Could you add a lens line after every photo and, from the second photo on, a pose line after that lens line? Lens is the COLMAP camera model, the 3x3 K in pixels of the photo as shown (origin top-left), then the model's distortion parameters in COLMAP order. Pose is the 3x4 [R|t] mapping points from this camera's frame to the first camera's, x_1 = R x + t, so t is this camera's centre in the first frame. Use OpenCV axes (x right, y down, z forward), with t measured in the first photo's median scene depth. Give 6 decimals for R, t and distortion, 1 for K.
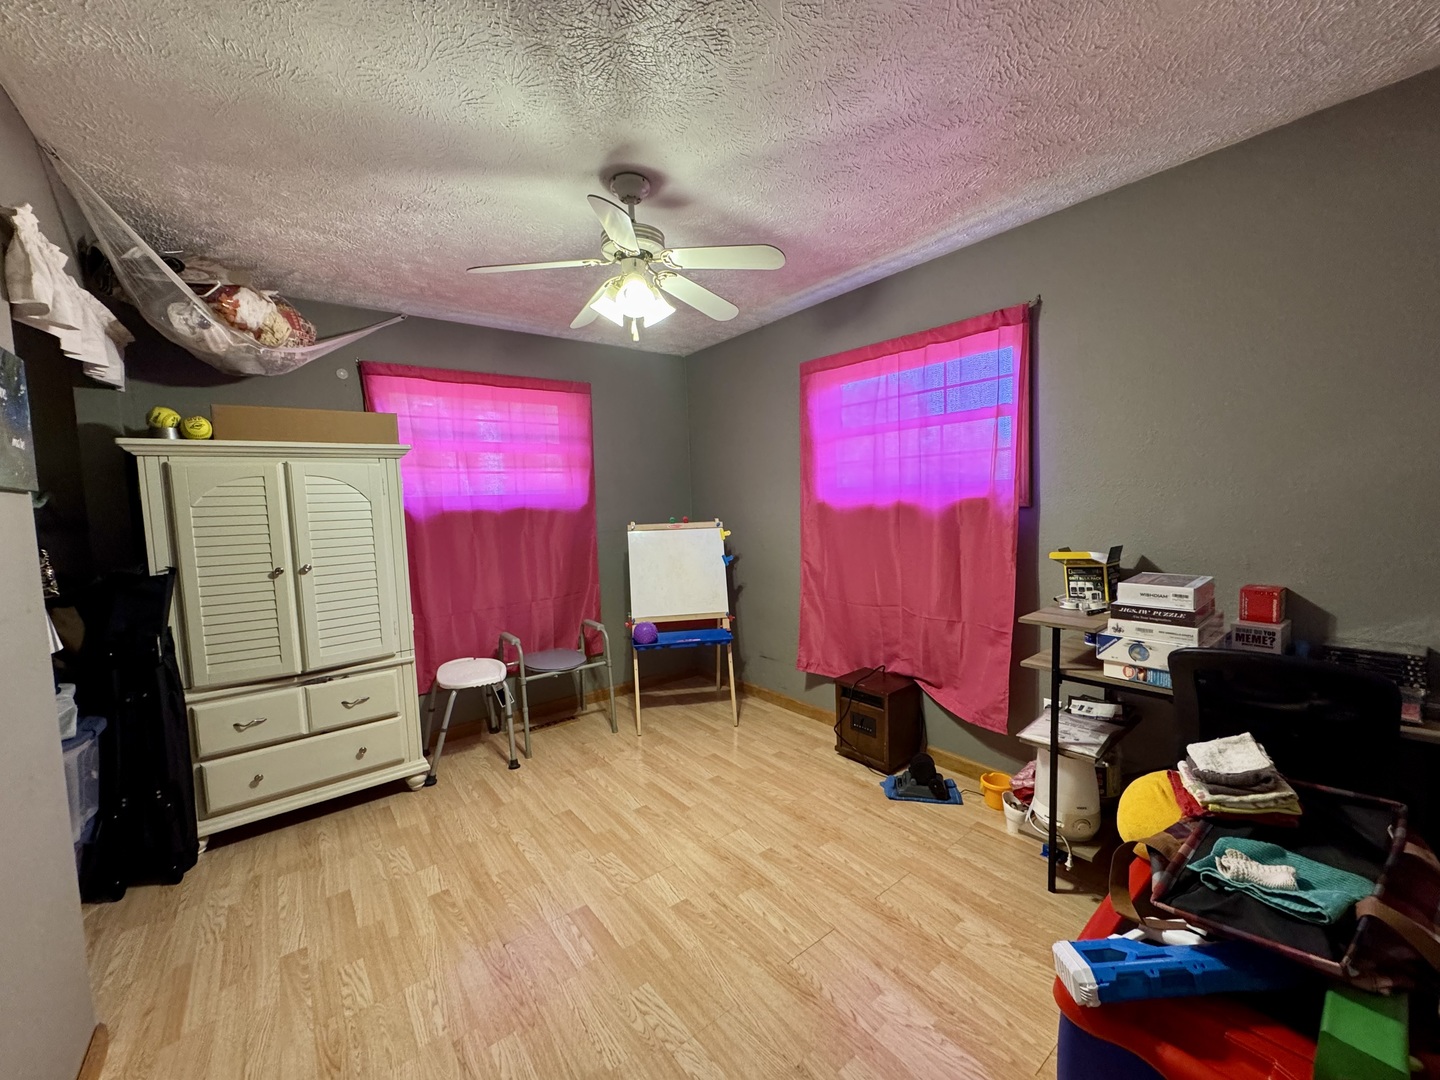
lens RADIAL K [[571.7, 0, 722.3], [0, 571.7, 542.1], [0, 0, 1]] dist [-0.001815, -0.000021]
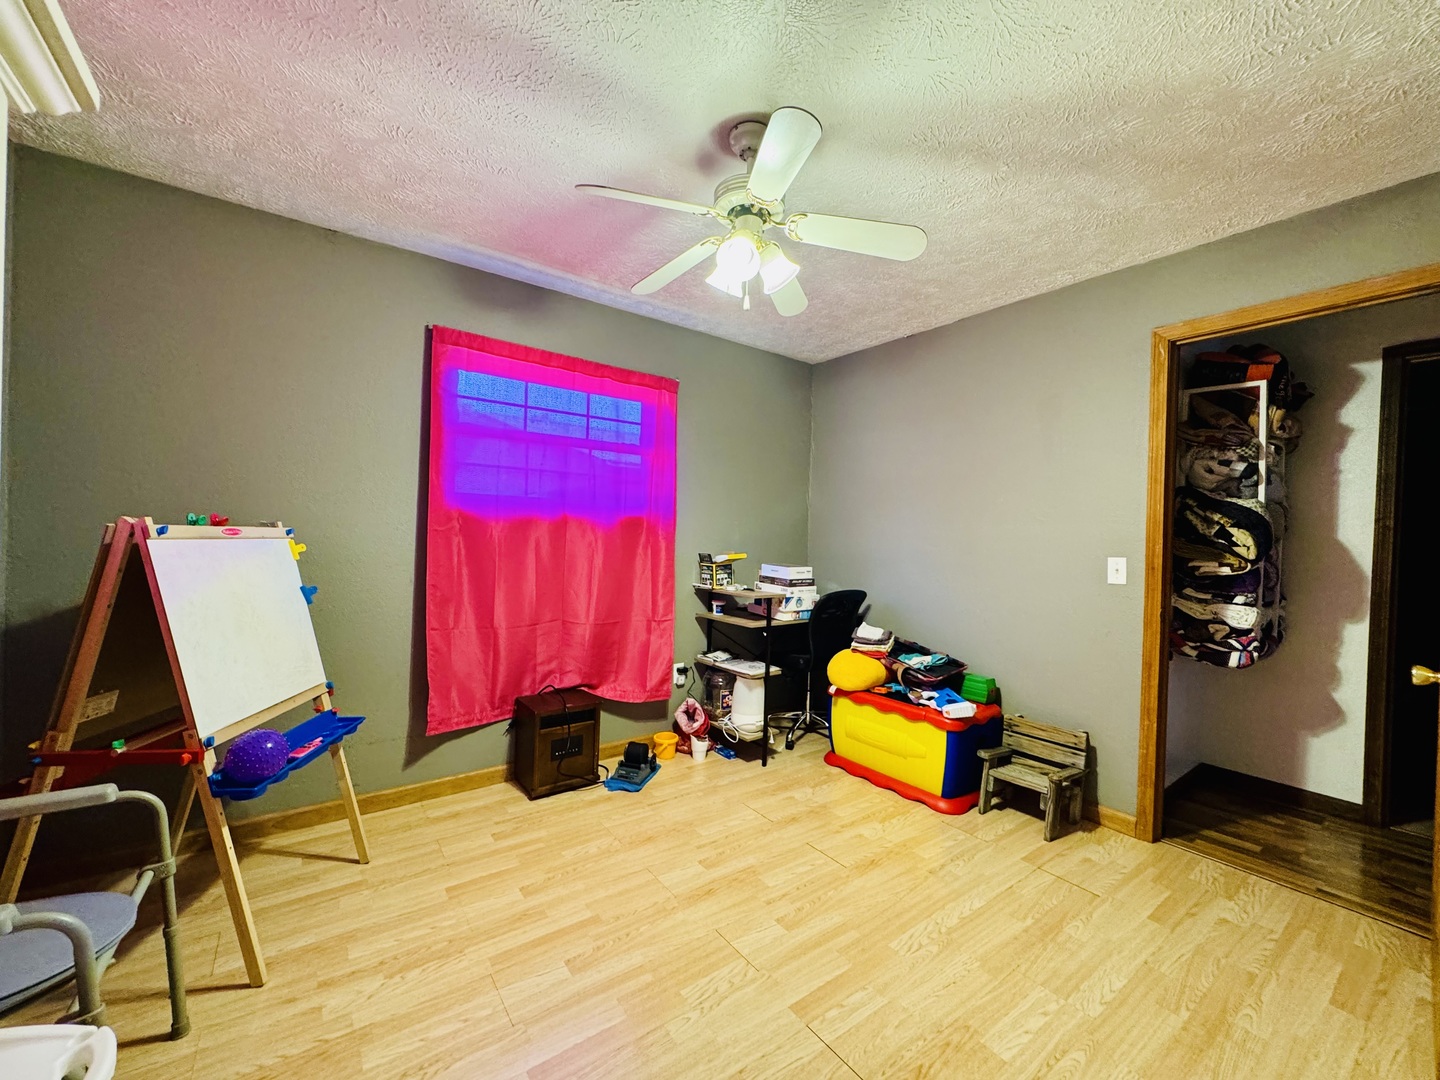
lens RADIAL K [[571.7, 0, 719.9], [0, 571.7, 541.3], [0, 0, 1]] dist [-0.001815, -0.000021]
pose [[0.031344, 0.029093, 0.999085, -0.871763], [0.046701, 0.998442, -0.030539, 0.024683], [-0.998417, 0.047615, 0.029936, 0.883380]]
